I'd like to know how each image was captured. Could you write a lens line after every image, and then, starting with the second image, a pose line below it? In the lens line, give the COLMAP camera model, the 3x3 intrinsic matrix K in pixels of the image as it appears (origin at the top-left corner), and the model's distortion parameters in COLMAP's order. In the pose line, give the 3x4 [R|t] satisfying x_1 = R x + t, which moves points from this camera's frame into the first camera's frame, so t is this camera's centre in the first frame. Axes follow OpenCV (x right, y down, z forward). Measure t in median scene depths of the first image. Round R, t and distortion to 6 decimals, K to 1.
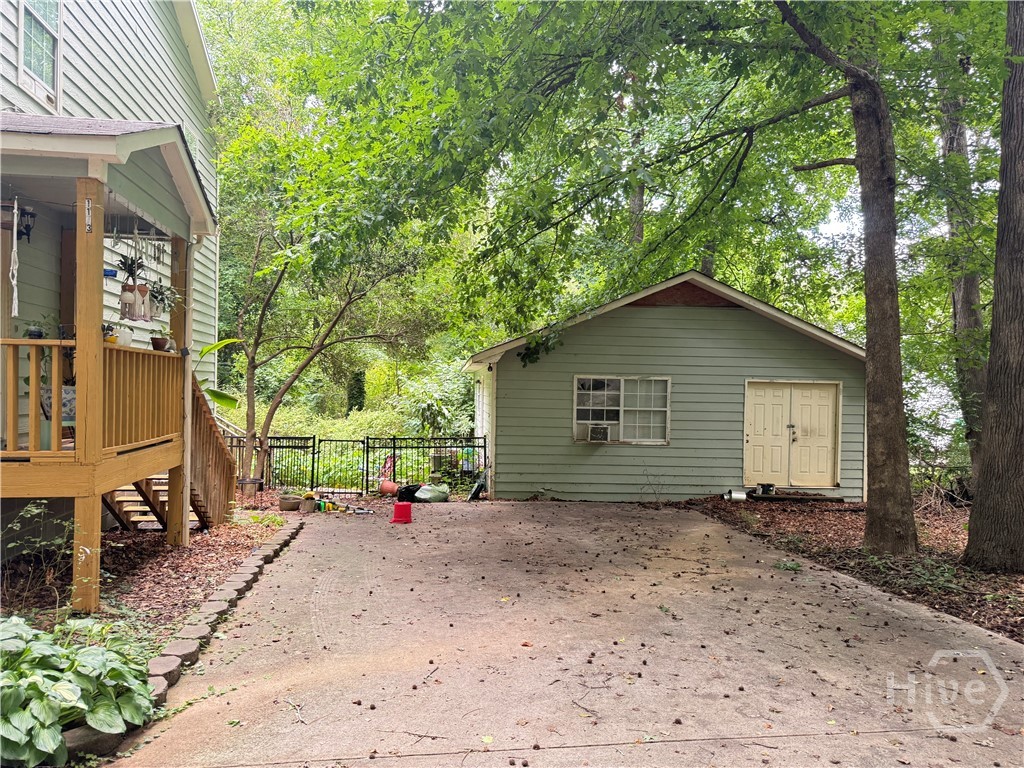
lens RADIAL K [[717.5, 0, 504.8], [0, 717.5, 389.5], [0, 0, 1]] dist [0.111114, -0.000263]
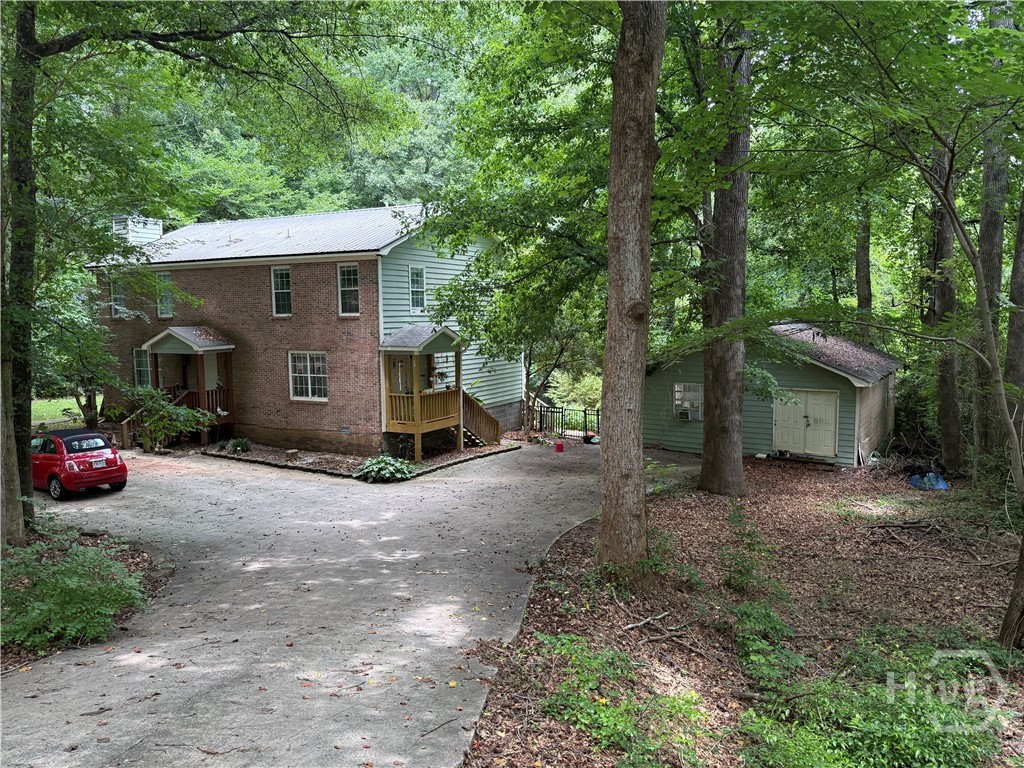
lens RADIAL K [[727.8, 0, 512.0], [0, 727.8, 384.0], [0, 0, 1]] dist [0.114266, 0.000123]
pose [[0.791786, 0.031875, -0.609966, 0.896853], [0.020658, 0.996669, 0.078898, -0.169725], [0.610449, -0.075071, 0.788490, -0.709431]]
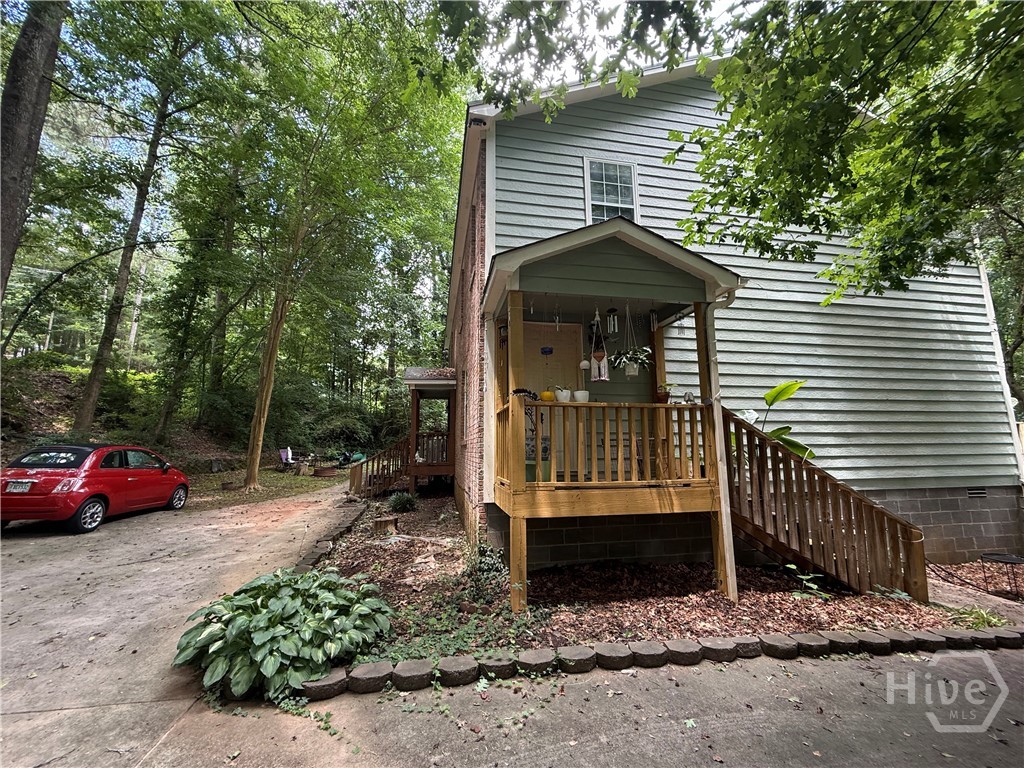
lens RADIAL K [[406.6, 0, 509.2], [0, 406.6, 384.8], [0, 0, 1]] dist [0.000057, 0.000343]
pose [[0.028883, -0.170105, -0.985003, 0.080138], [0.002156, 0.985422, -0.170114, 0.013629], [0.999580, 0.002790, 0.028829, 0.390093]]
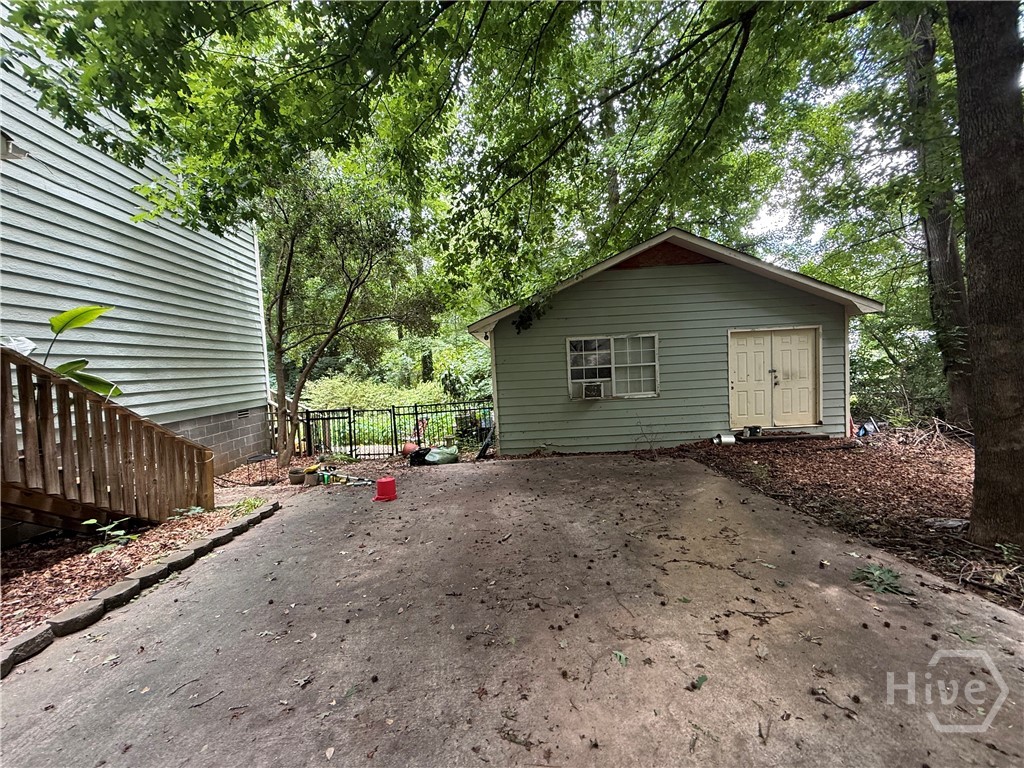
lens RADIAL K [[406.6, 0, 509.2], [0, 406.6, 384.8], [0, 0, 1]] dist [0.000057, 0.000343]
pose [[0.993537, -0.067523, -0.091239, 0.061627], [0.071834, 0.996409, 0.044813, 0.015988], [0.087886, -0.051078, 0.994820, 0.379102]]
